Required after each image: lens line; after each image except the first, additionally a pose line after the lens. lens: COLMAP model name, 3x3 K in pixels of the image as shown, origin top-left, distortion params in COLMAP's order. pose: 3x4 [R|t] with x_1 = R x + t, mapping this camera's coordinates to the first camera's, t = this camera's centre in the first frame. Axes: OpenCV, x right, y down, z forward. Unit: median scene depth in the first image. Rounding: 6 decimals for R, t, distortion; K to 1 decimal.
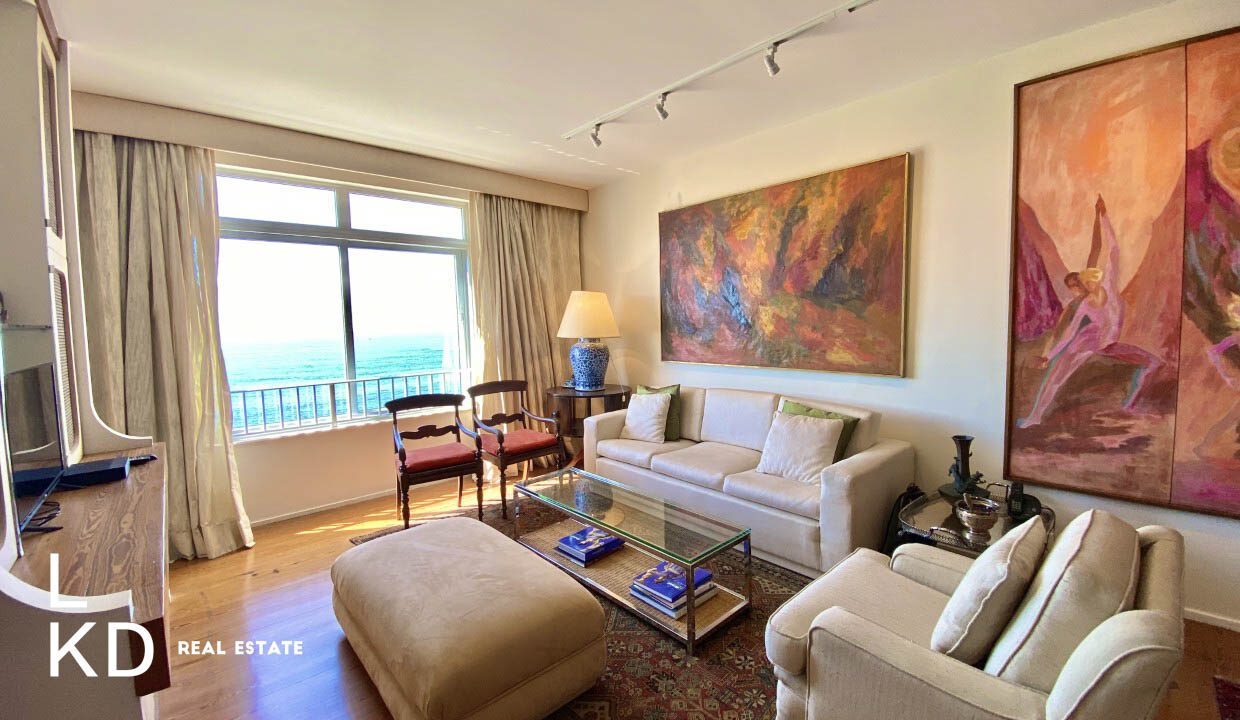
lens RADIAL K [[501.5, 0, 628.9], [0, 501.5, 357.4], [0, 0, 1]] dist [0.006472, -0.013951]
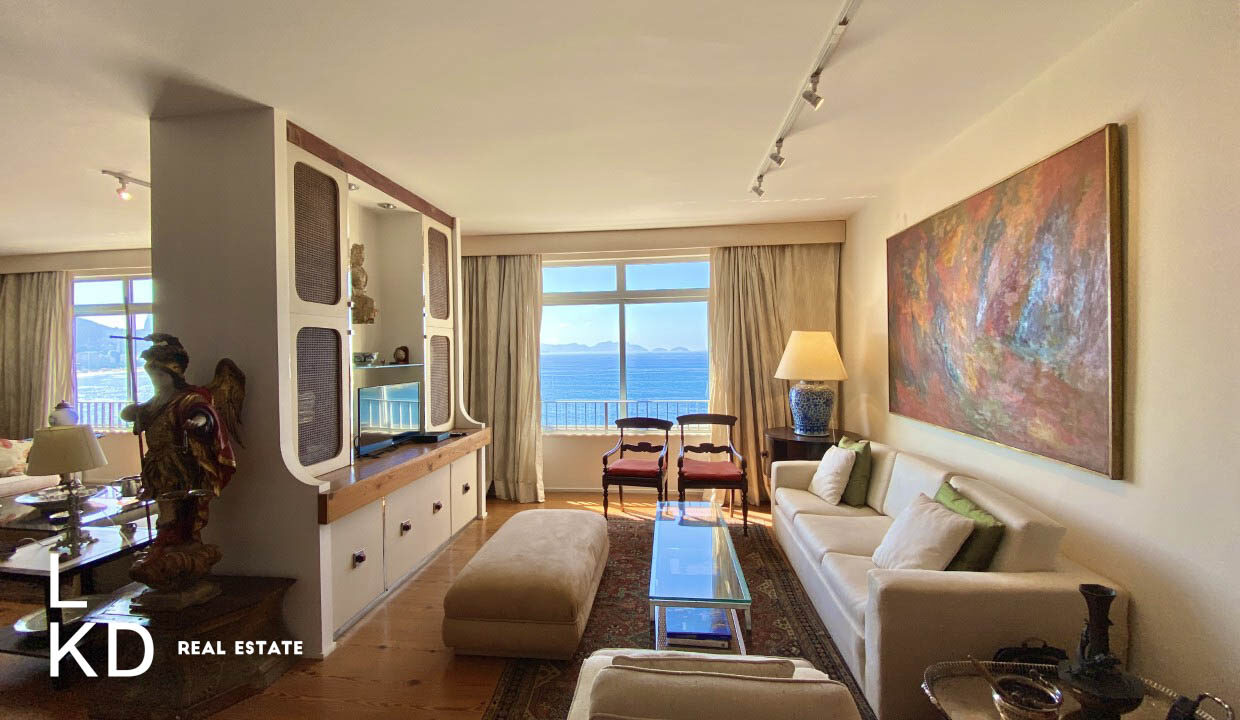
lens RADIAL K [[501.5, 0, 595.5], [0, 501.5, 350.7], [0, 0, 1]] dist [0.006472, -0.013951]
pose [[0.634204, 0.014028, -0.773039, 0.471101], [-0.060779, 0.997646, -0.031759, -0.045660], [0.770773, 0.067126, 0.633563, 0.091089]]
